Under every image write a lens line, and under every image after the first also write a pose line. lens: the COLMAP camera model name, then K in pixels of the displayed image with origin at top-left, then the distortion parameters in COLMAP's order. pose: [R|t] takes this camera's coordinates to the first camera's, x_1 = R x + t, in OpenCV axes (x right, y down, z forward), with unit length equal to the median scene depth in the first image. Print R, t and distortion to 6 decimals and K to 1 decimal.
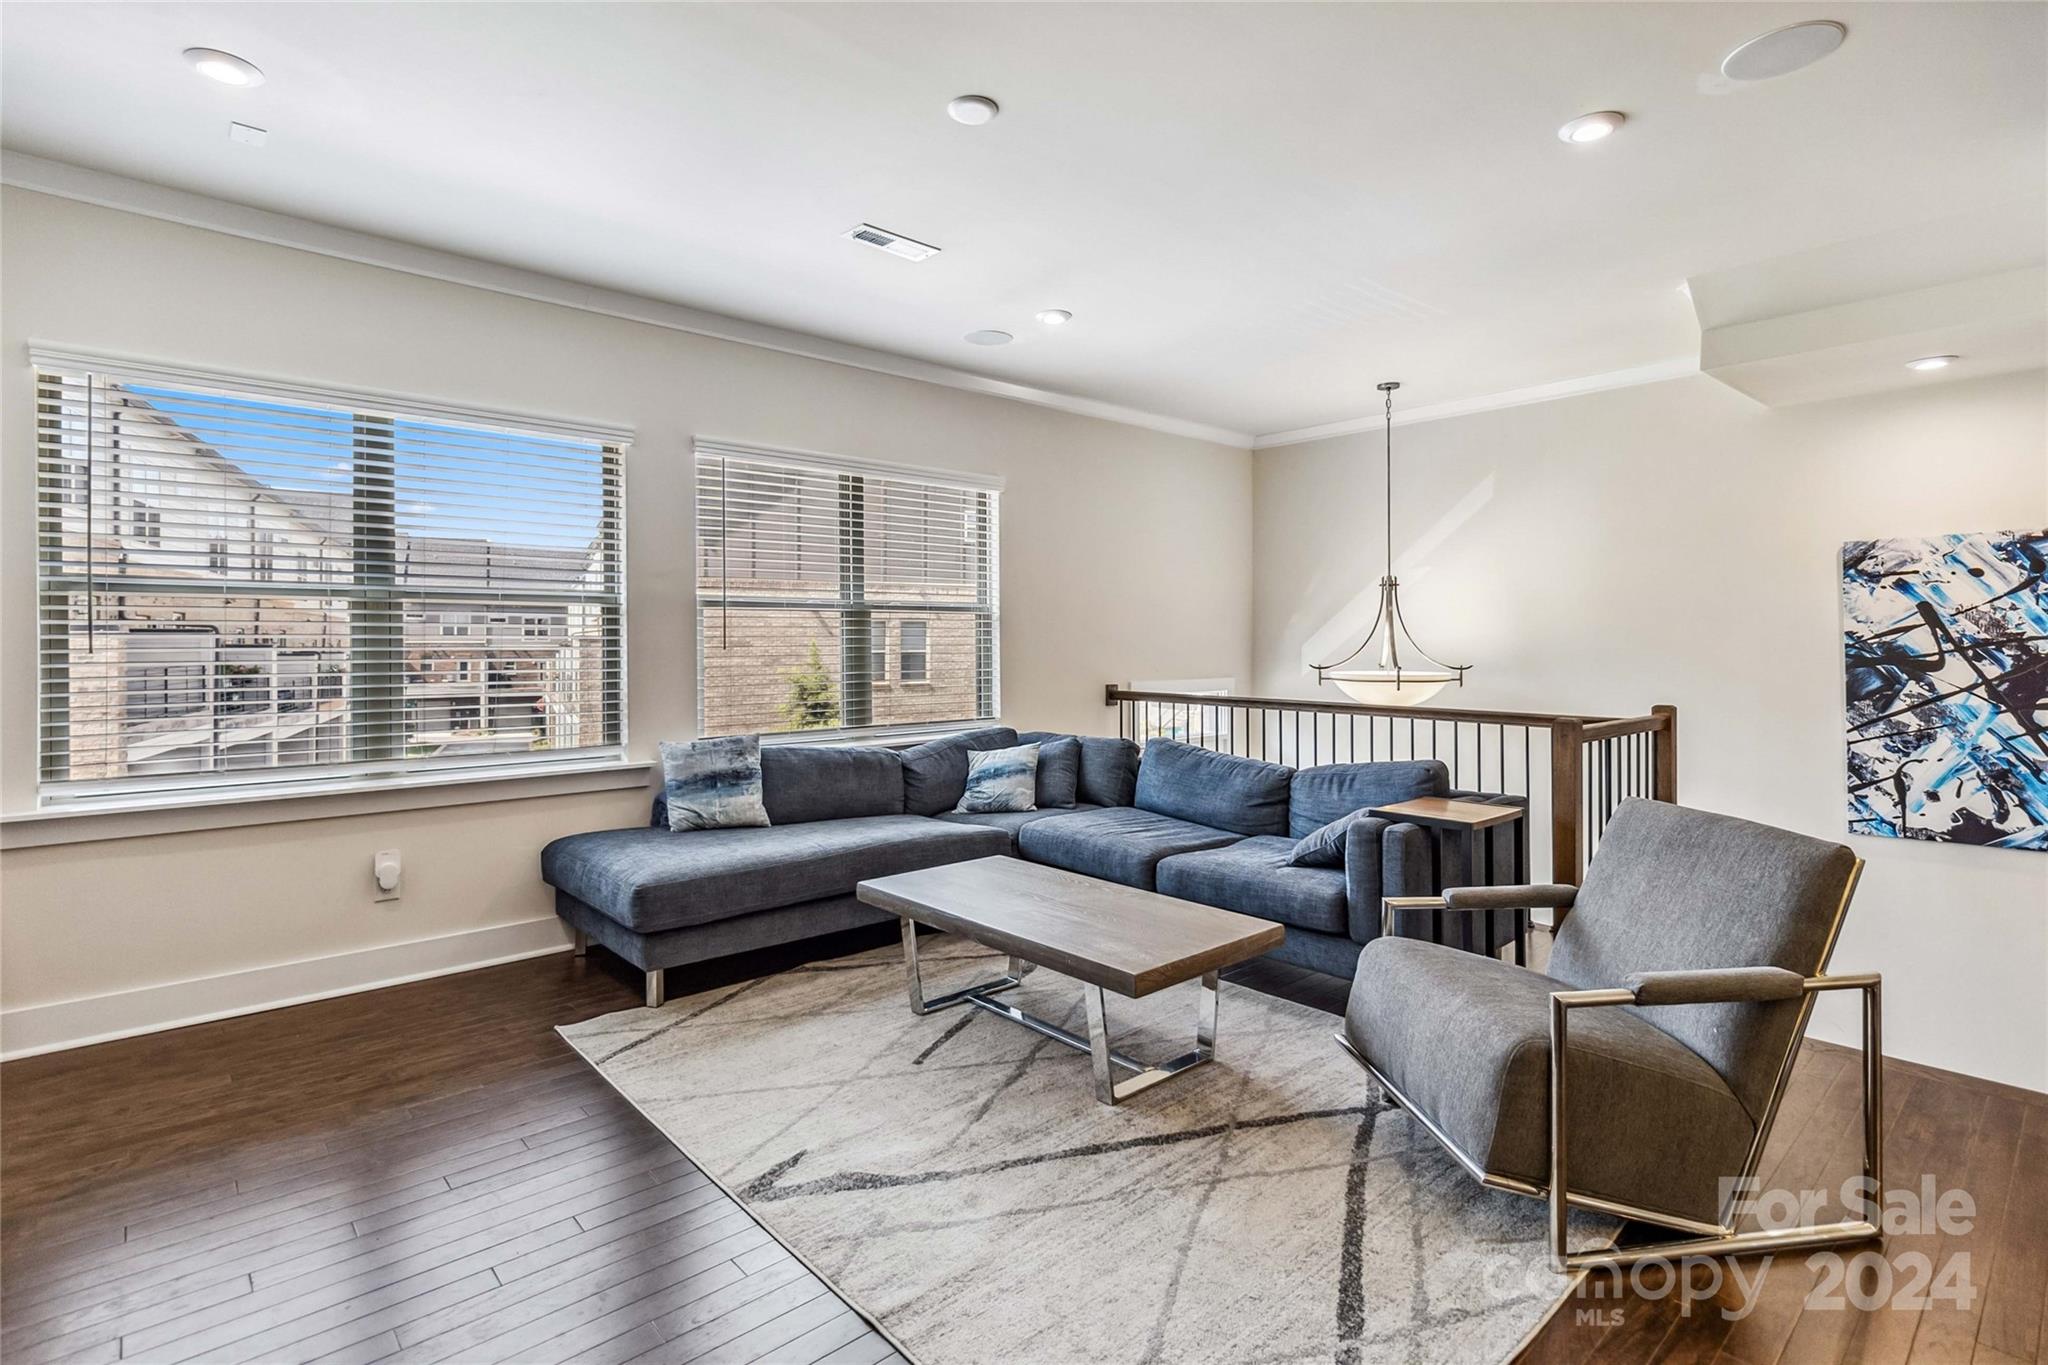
lens RADIAL K [[980.0, 0, 1023.6], [0, 980.0, 629.5], [0, 0, 1]] dist [0.000998, 0.000172]
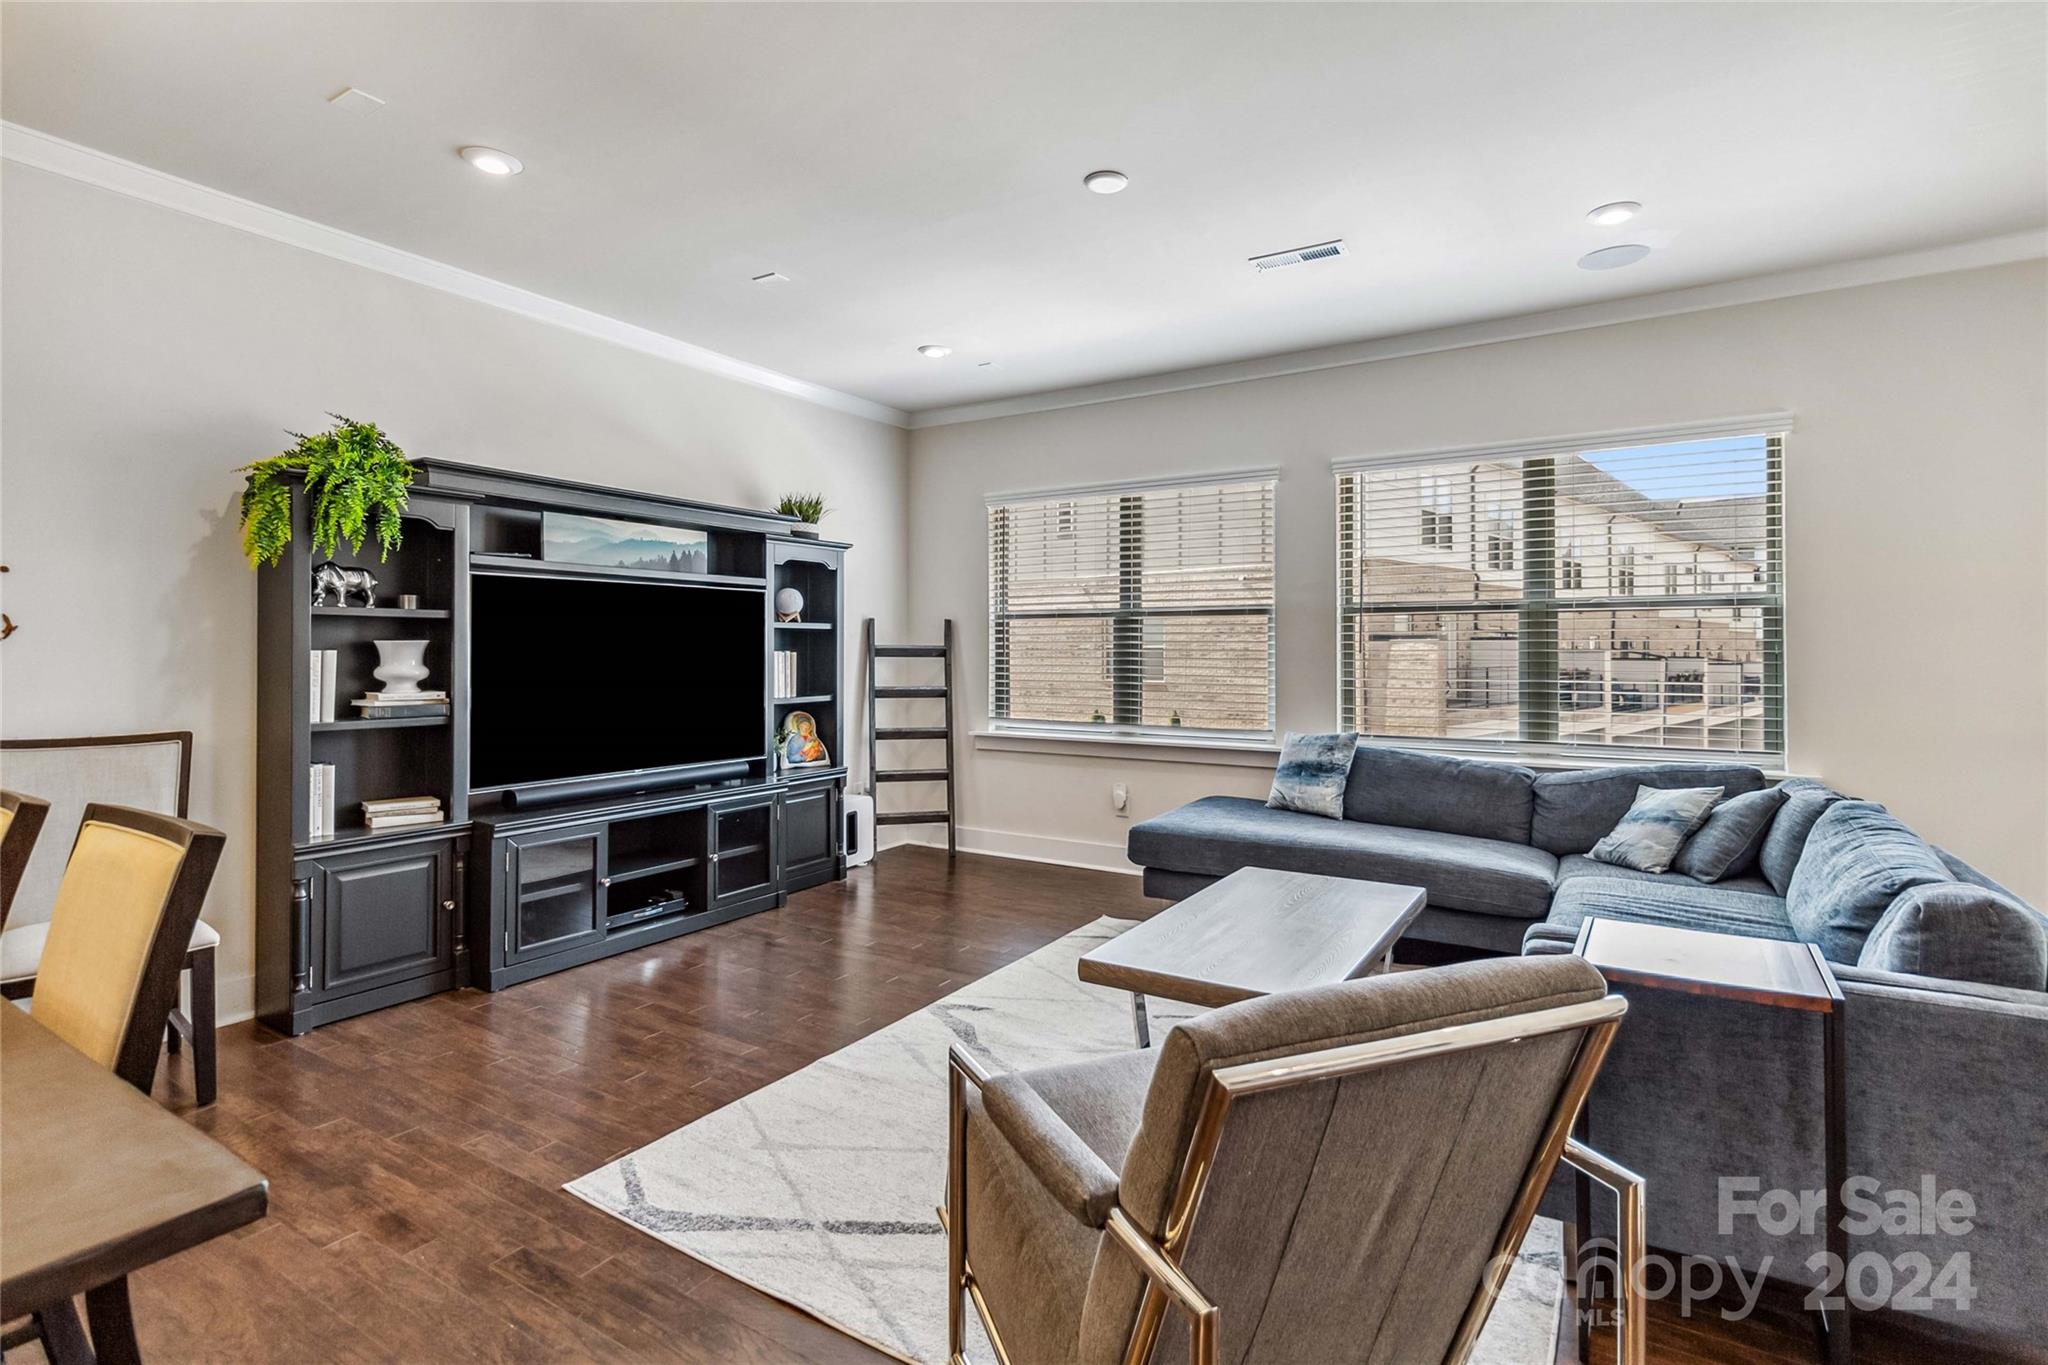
lens RADIAL K [[960.0, 0, 1027.3], [0, 960.0, 636.8], [0, 0, 1]] dist [0.000137, 0.000015]
pose [[0.293177, -0.008613, -0.956019, 0.628838], [0.011572, 0.999918, -0.005460, 0.004216], [0.955988, -0.009463, 0.293253, 0.368843]]
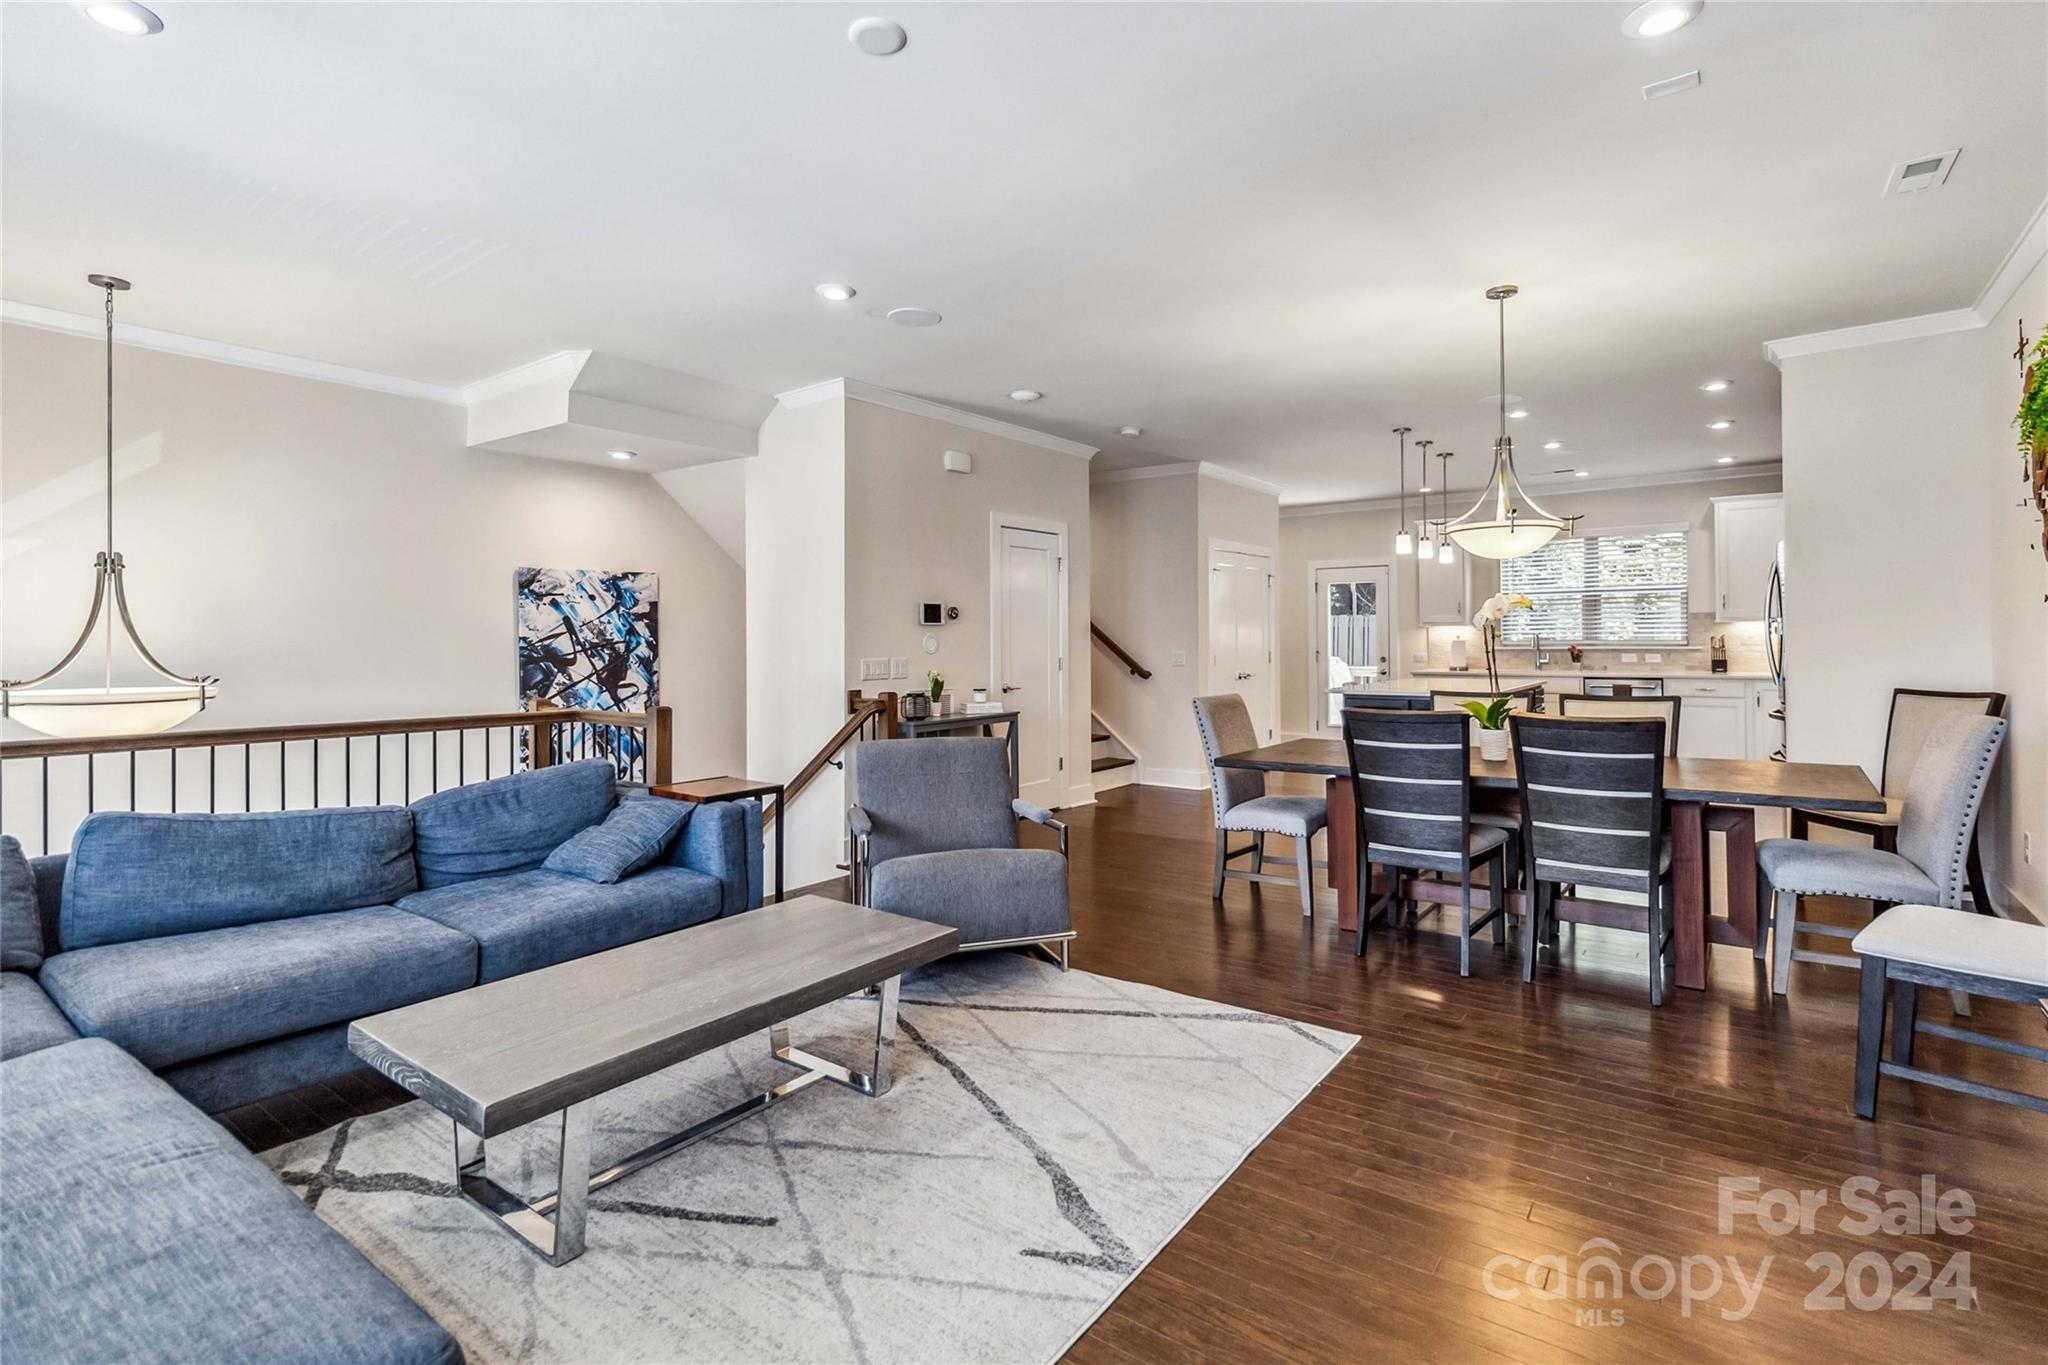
lens RADIAL K [[980.0, 0, 1023.6], [0, 980.0, 629.5], [0, 0, 1]] dist [0.000998, 0.000172]
pose [[-0.207835, 0.015549, 0.978040, -0.592310], [-0.005854, 0.999836, -0.017139, 0.011059], [-0.978146, -0.009287, -0.207710, 0.669839]]
